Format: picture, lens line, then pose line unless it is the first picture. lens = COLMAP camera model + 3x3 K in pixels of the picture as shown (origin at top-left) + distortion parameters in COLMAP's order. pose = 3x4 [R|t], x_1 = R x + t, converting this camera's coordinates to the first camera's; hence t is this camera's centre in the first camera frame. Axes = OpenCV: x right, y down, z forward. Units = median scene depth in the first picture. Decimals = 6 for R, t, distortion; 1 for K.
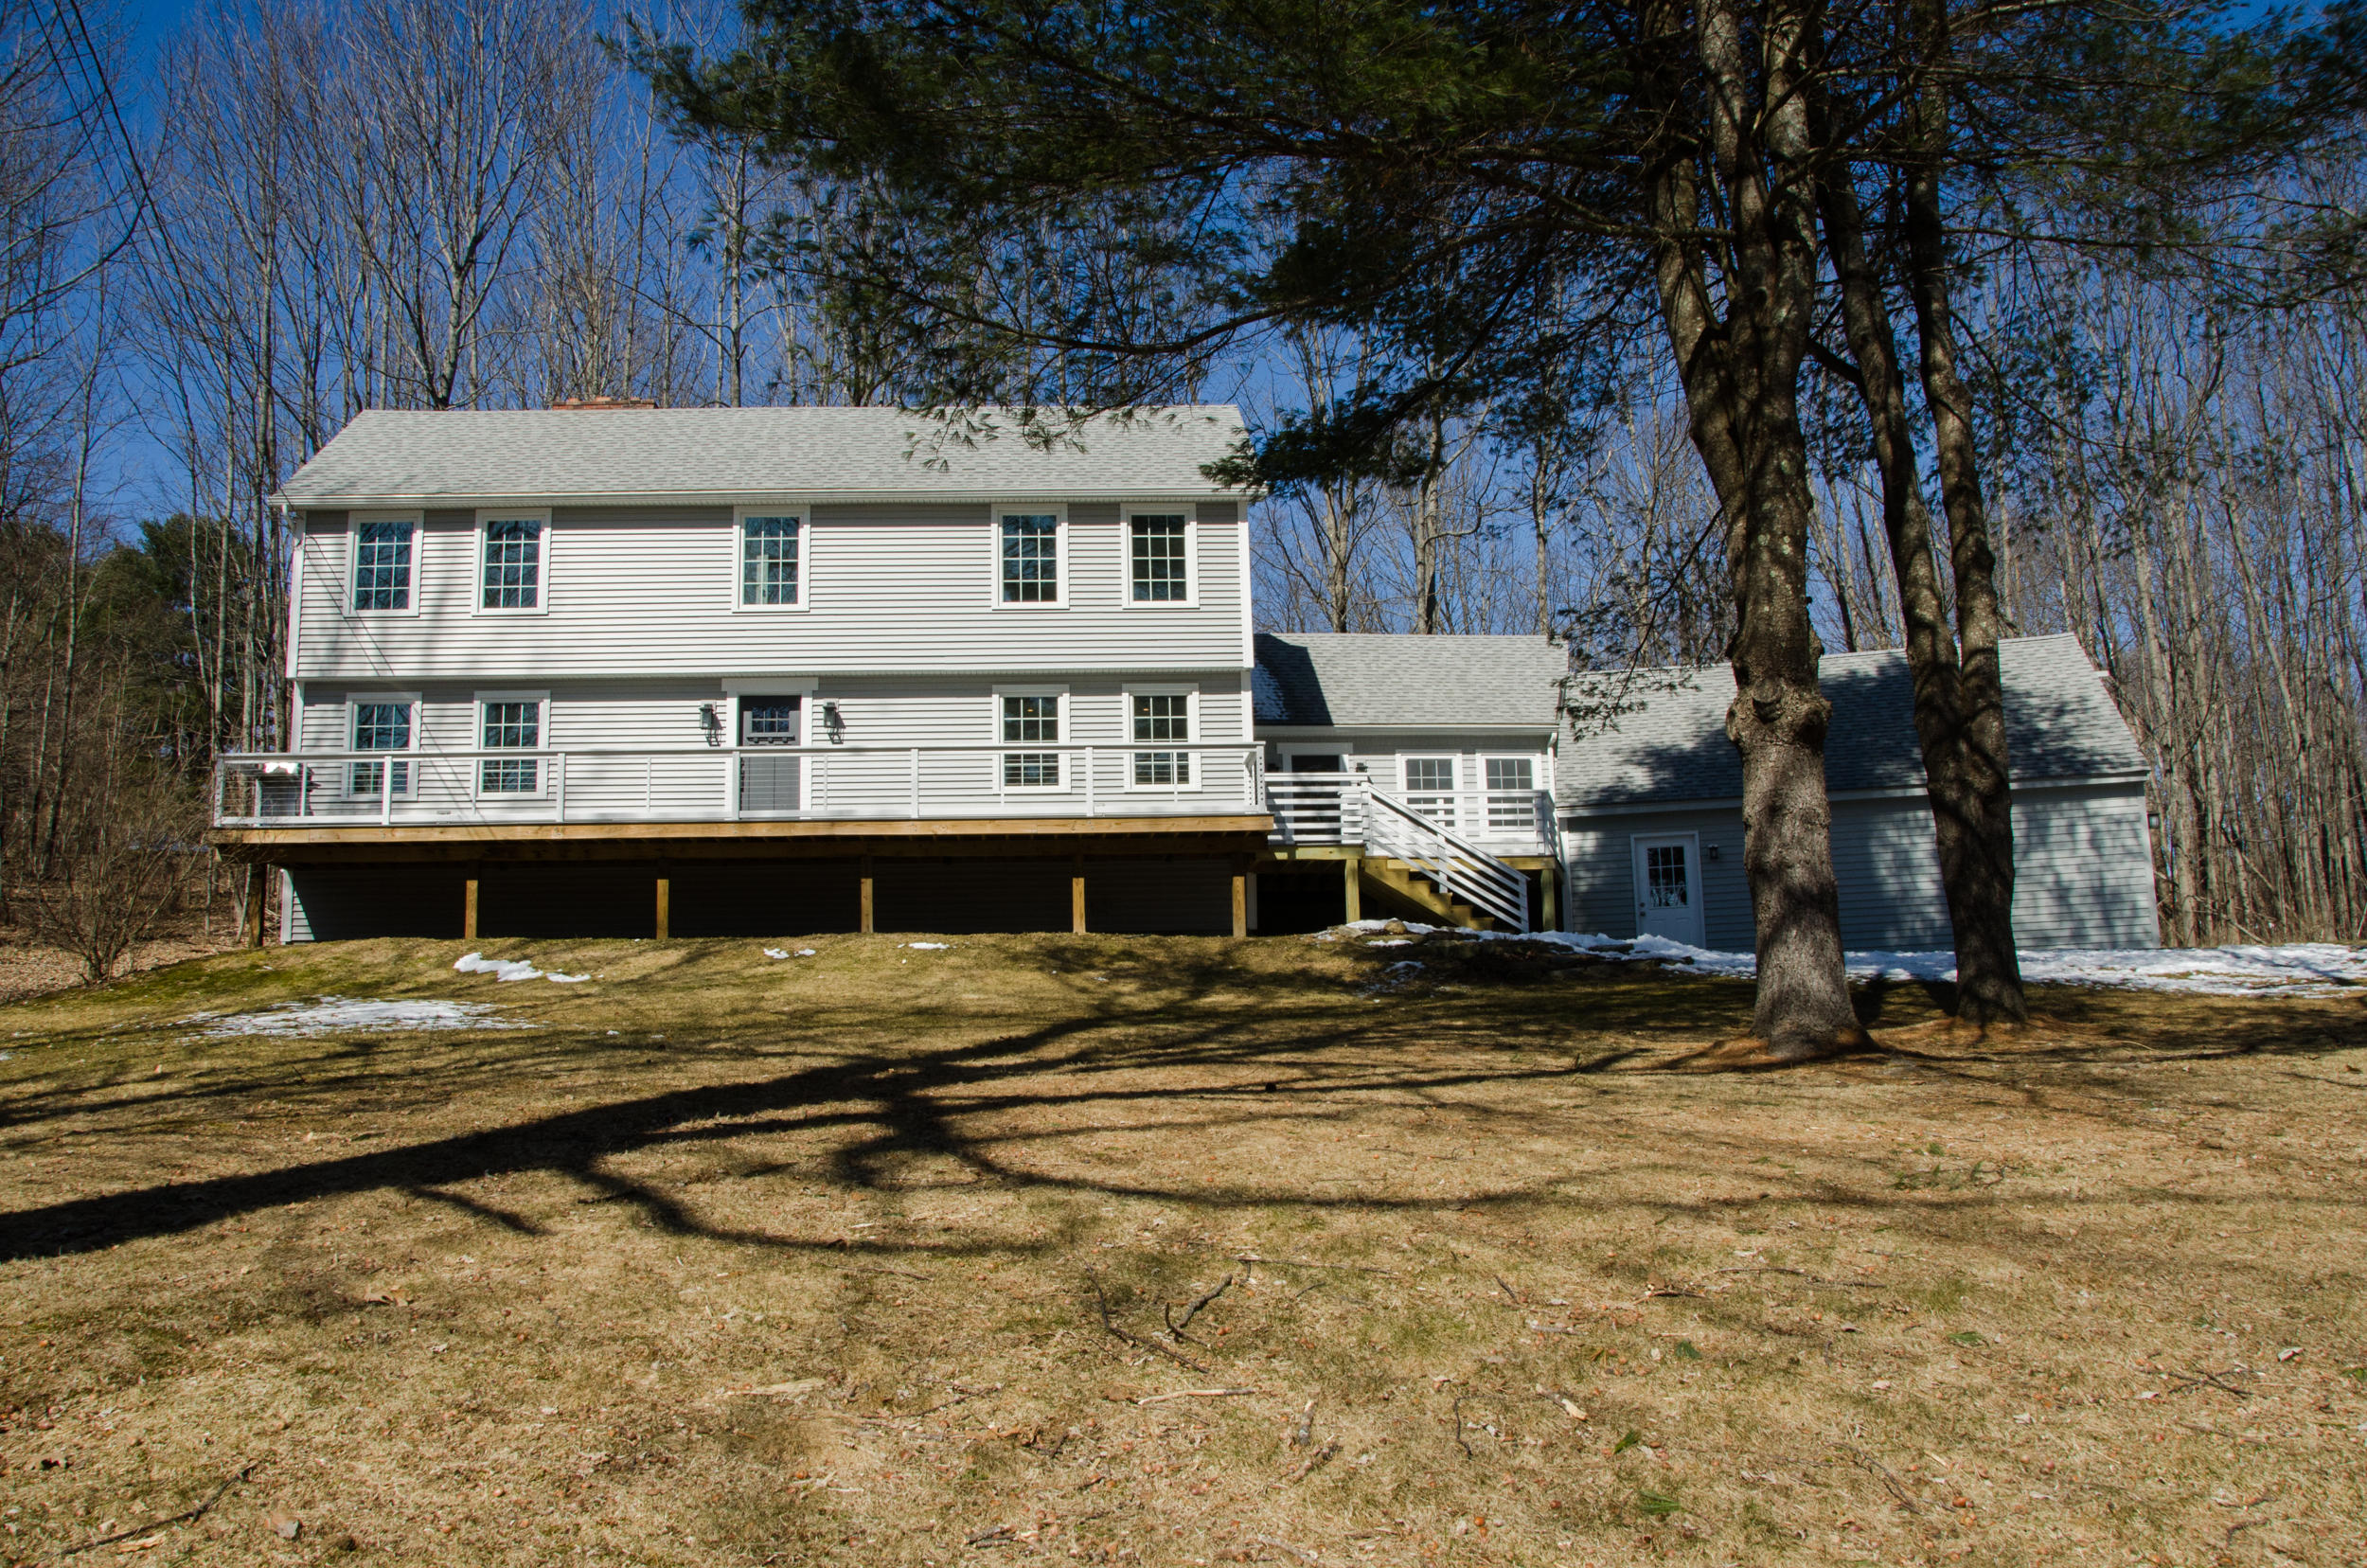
lens RADIAL K [[1857.1, 0, 1154.3], [0, 1857.1, 822.8], [0, 0, 1]] dist [-0.156412, 0.097348]
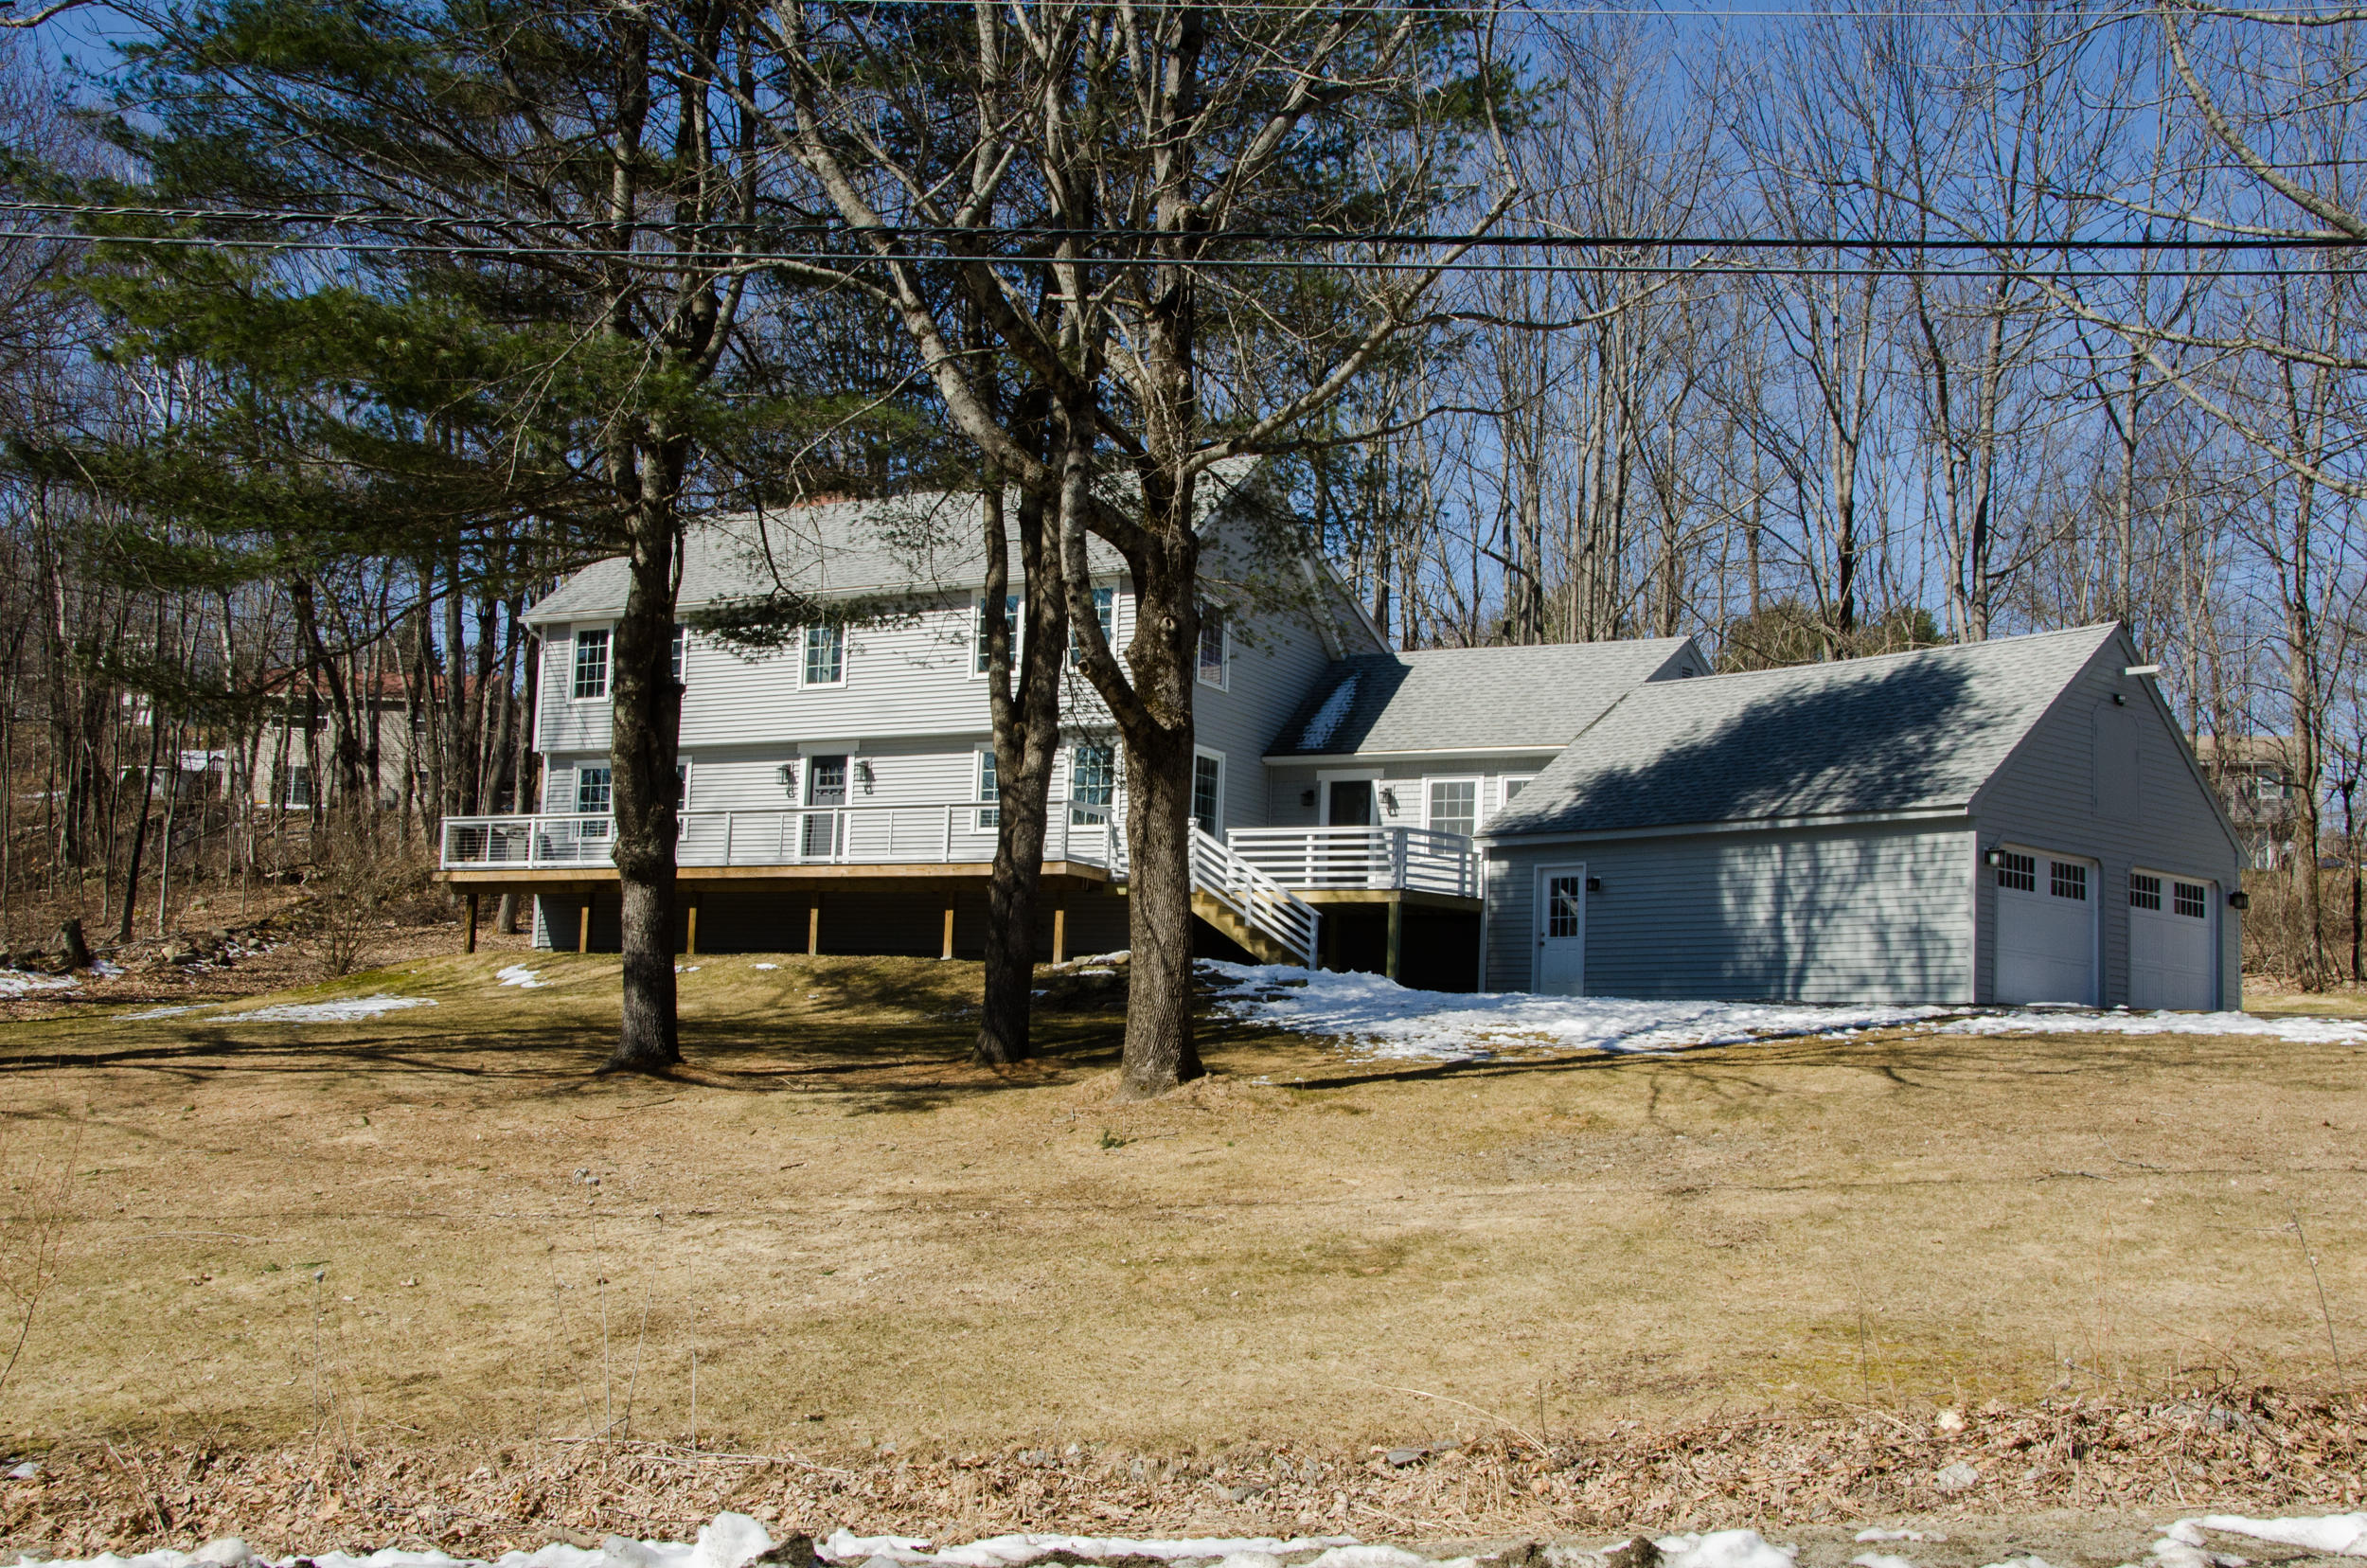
lens RADIAL K [[2464.4, 0, 1173.7], [0, 2464.4, 832.7], [0, 0, 1]] dist [-0.019466, 0.000000]
pose [[0.830946, -0.005954, -0.556322, 0.919456], [0.028258, 0.999104, 0.031516, -0.063540], [0.555636, -0.041908, 0.830369, -0.259673]]
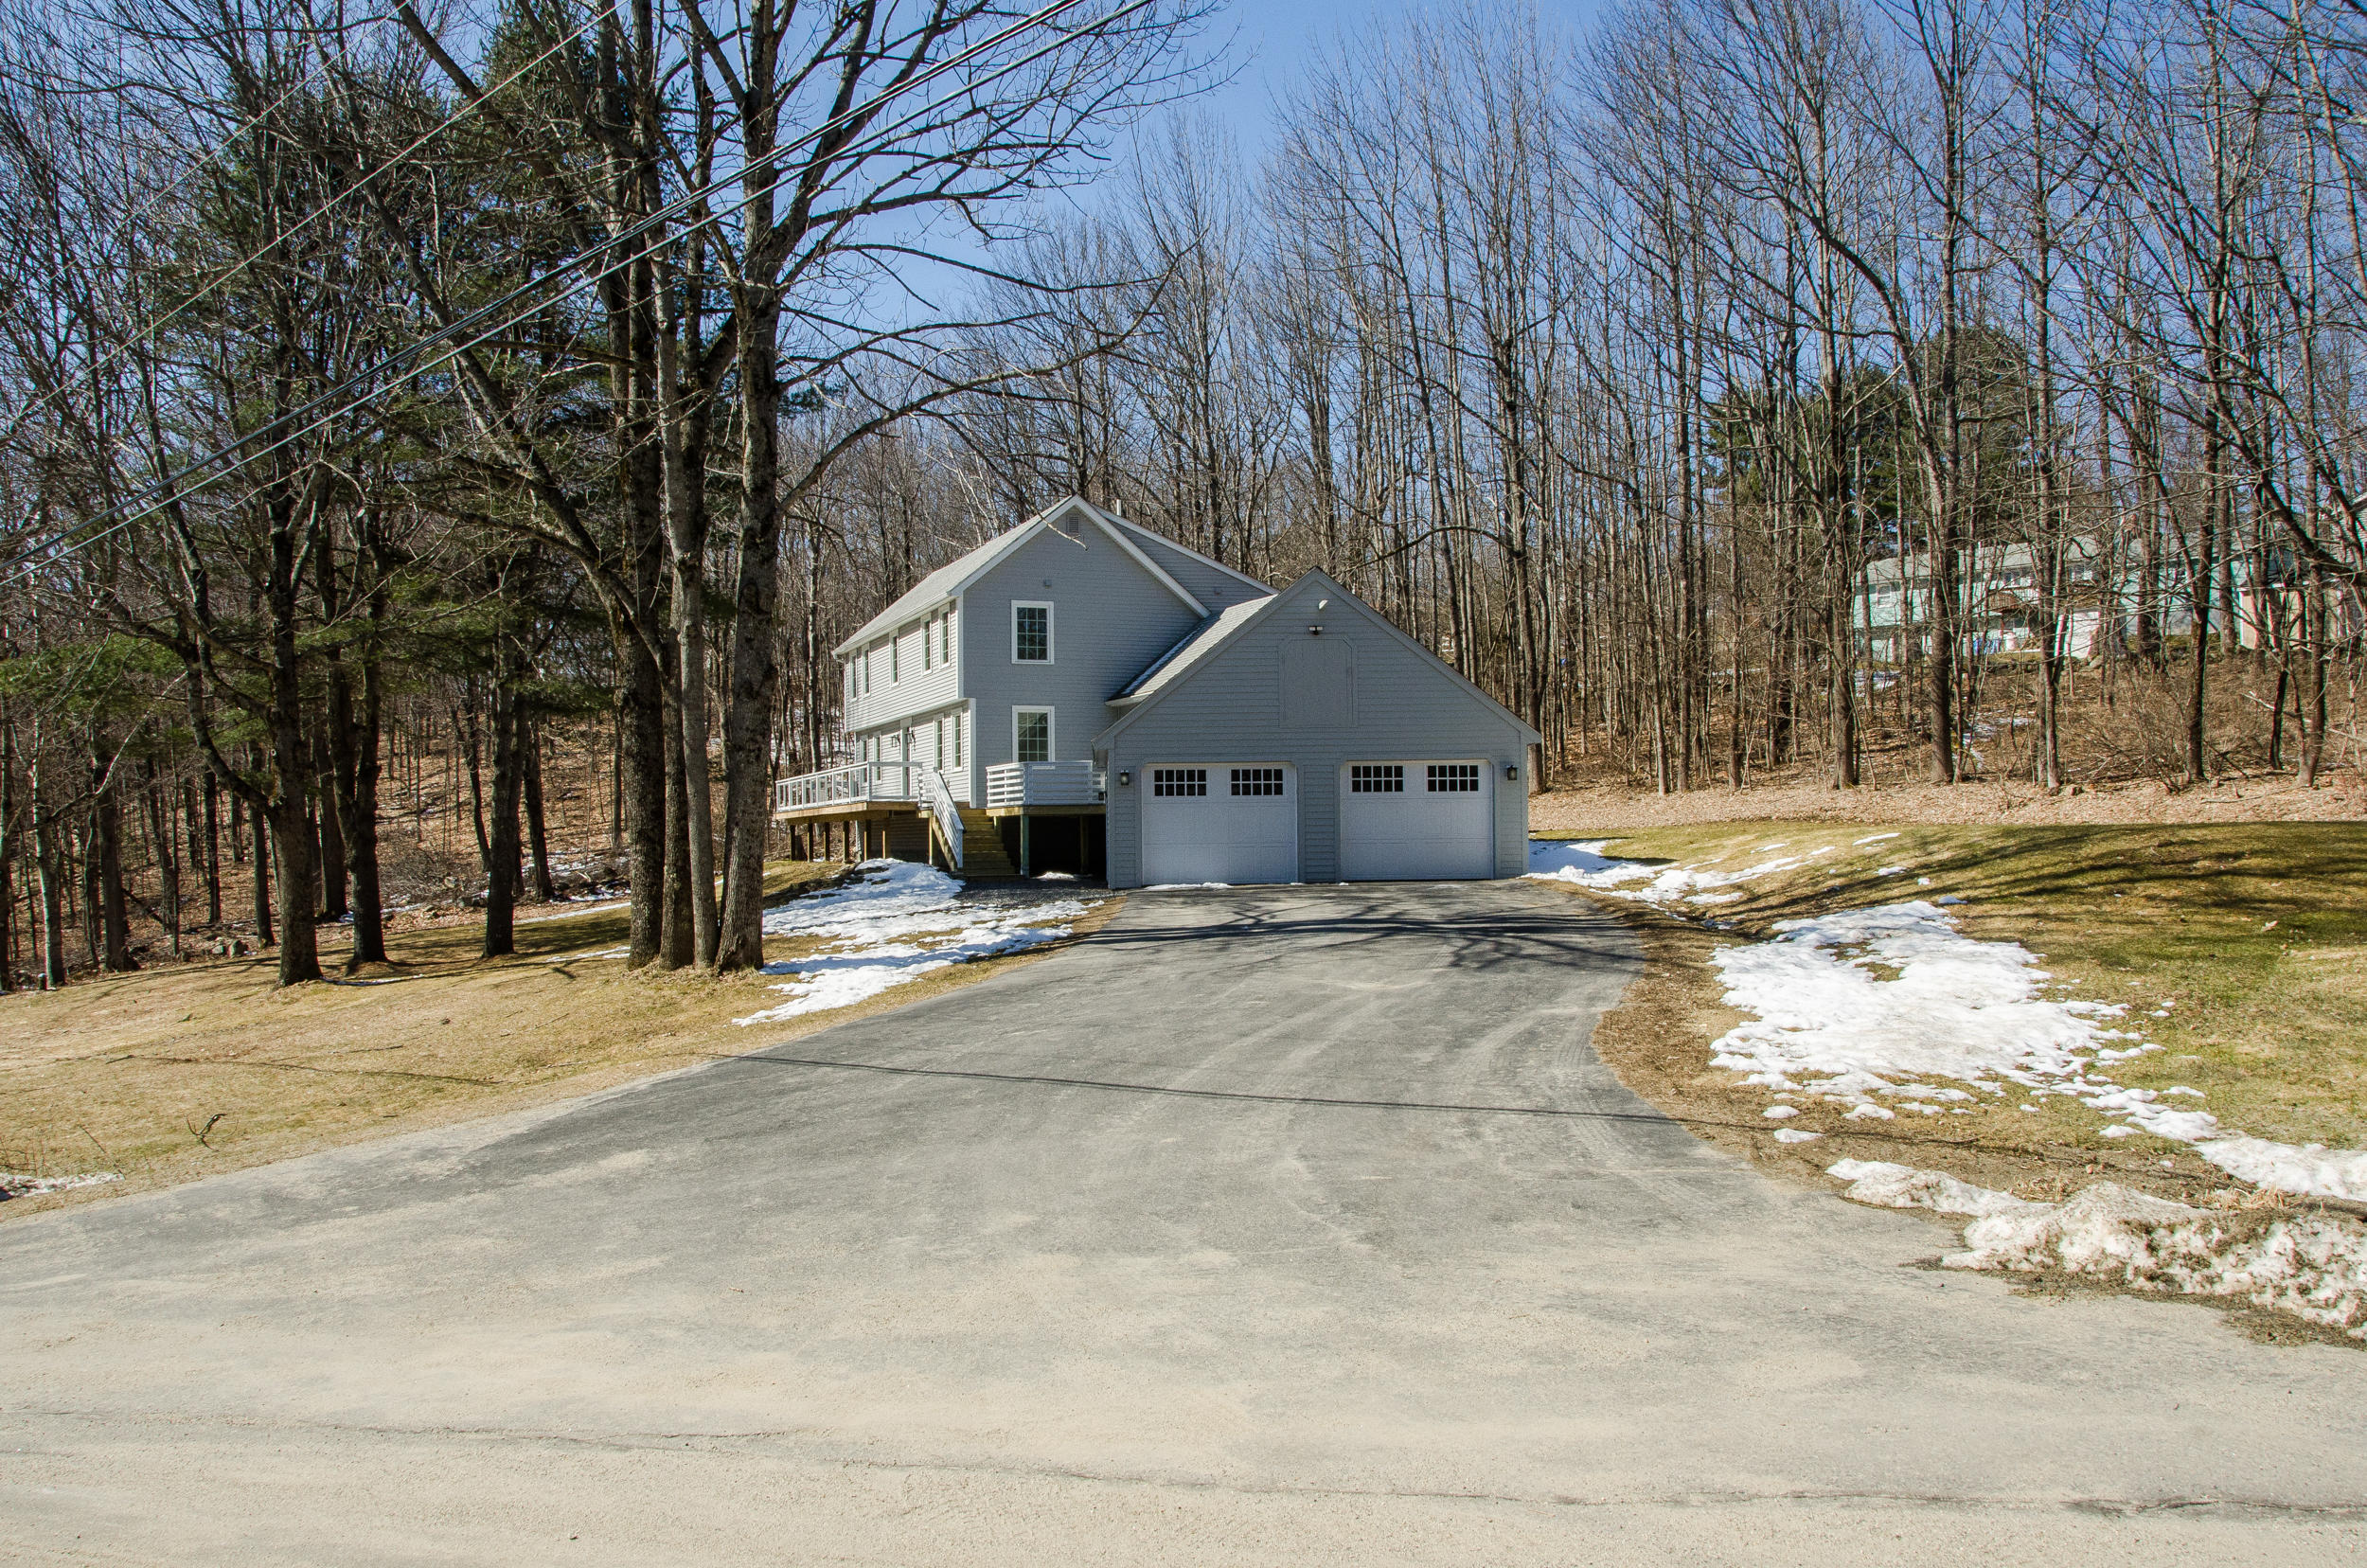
lens RADIAL K [[1857.1, 0, 1192.5], [0, 1857.1, 829.2], [0, 0, 1]] dist [-0.156412, 0.097348]
pose [[0.309934, 0.009014, -0.950715, 1.777782], [0.154976, 0.986102, 0.059872, -0.033353], [0.938042, -0.165895, 0.304230, 0.669994]]
